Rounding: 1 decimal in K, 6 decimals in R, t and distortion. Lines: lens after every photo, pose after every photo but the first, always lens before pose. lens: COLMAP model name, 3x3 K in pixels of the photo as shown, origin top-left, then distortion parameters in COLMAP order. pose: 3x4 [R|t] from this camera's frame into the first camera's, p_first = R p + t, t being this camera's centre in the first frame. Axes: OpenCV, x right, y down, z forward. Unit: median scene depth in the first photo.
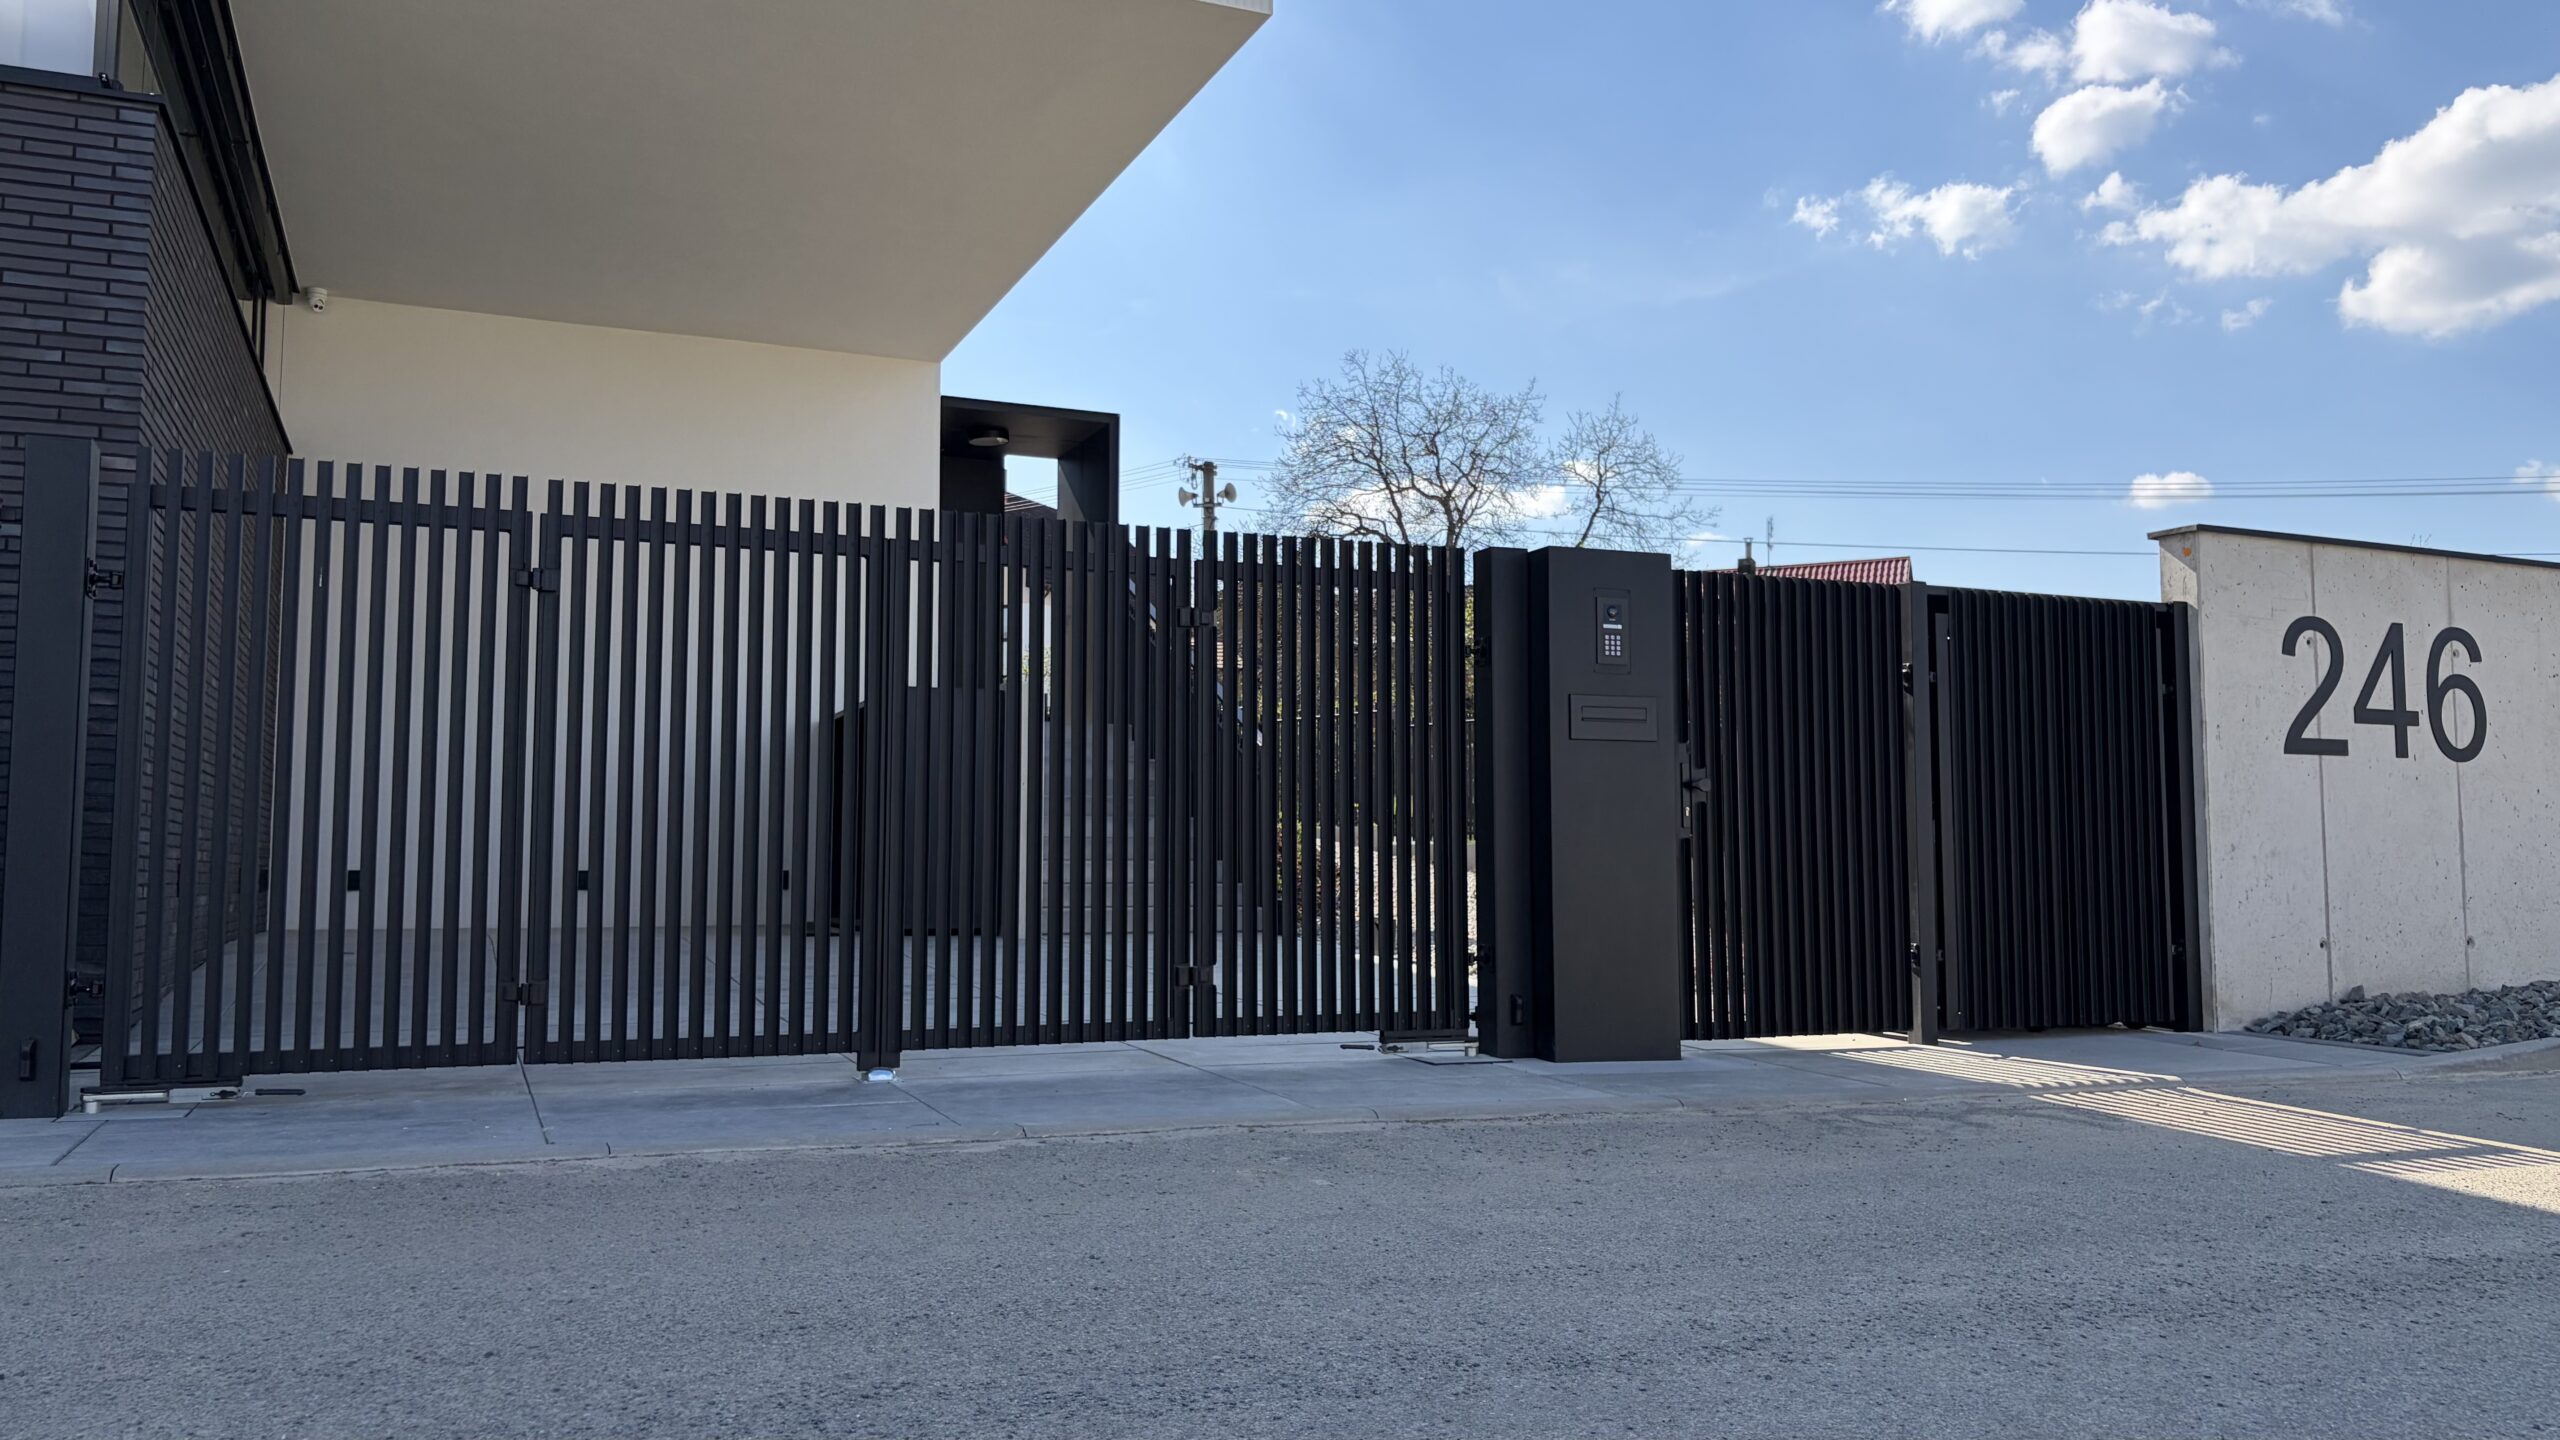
lens RADIAL K [[1952.1, 0, 1280.0], [0, 1952.1, 727.5], [0, 0, 1]] dist [0.014470, -0.000961]
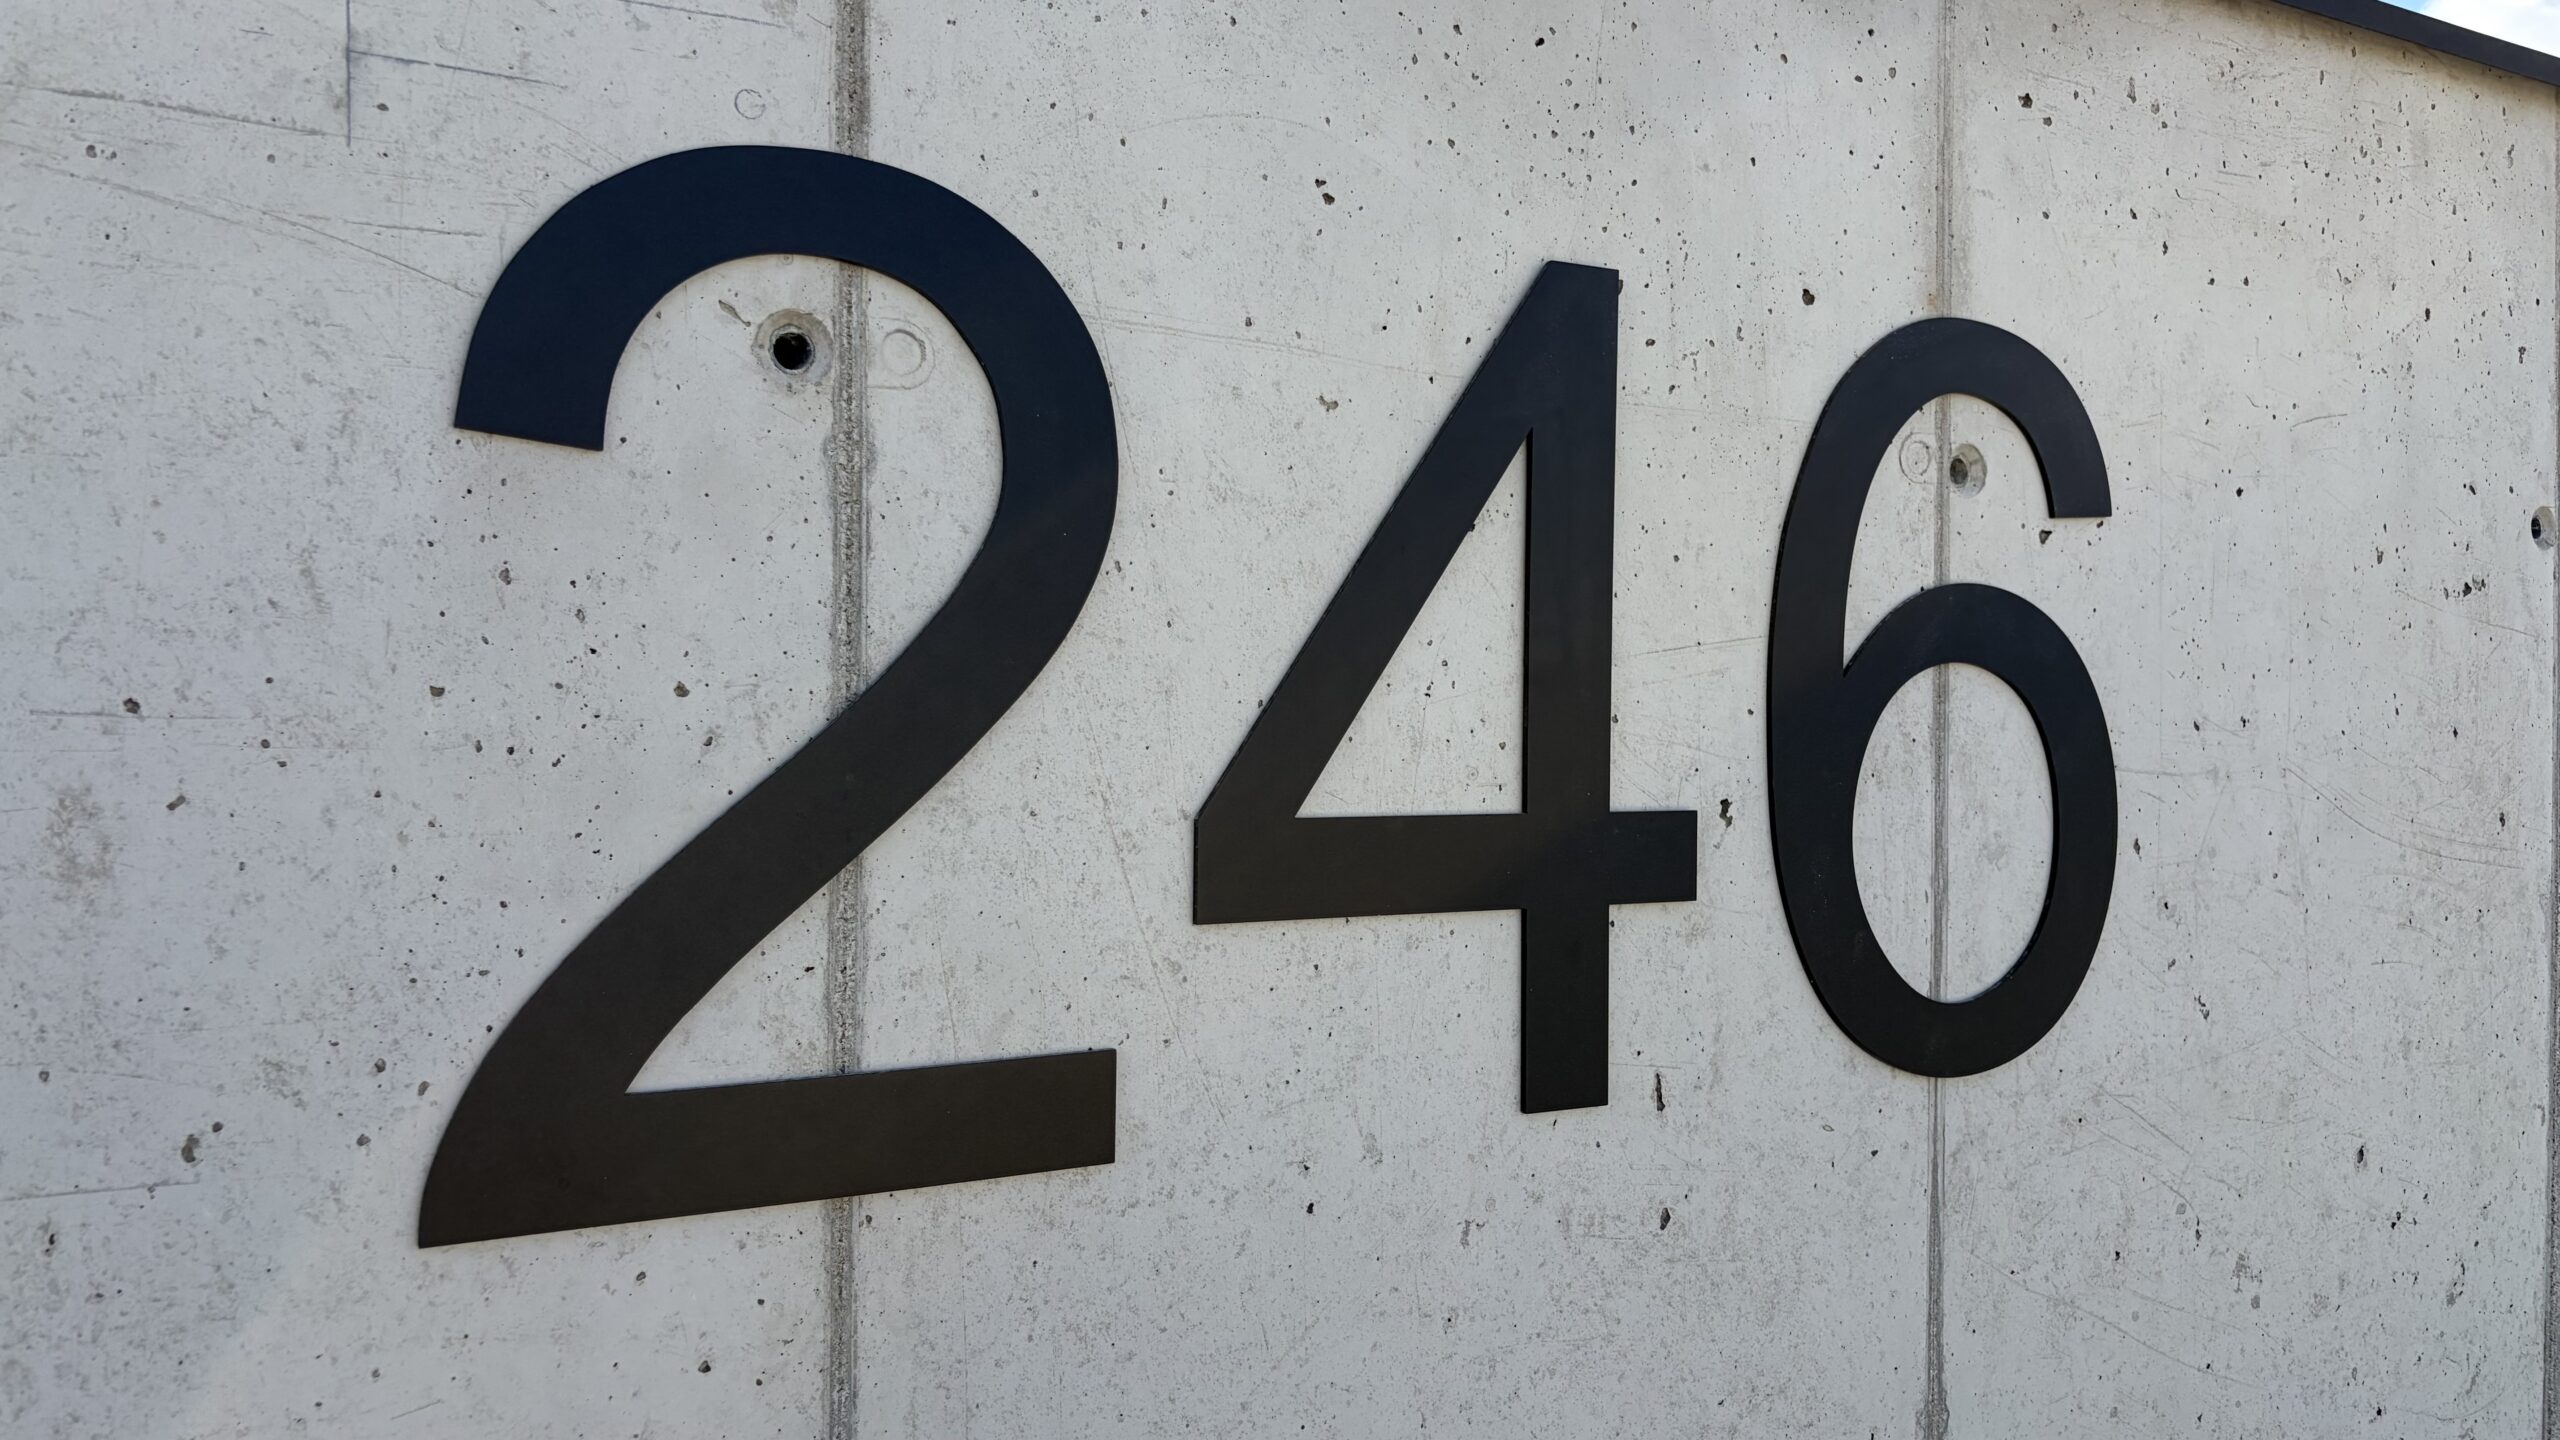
lens RADIAL K [[1952.1, 0, 1280.3], [0, 1952.1, 721.9], [0, 0, 1]] dist [0.014470, -0.000961]
pose [[0.997364, 0.005194, 0.072375, 0.536796], [-0.010689, 0.997069, 0.075756, -0.028023], [-0.071769, -0.076330, 0.994496, 0.844538]]
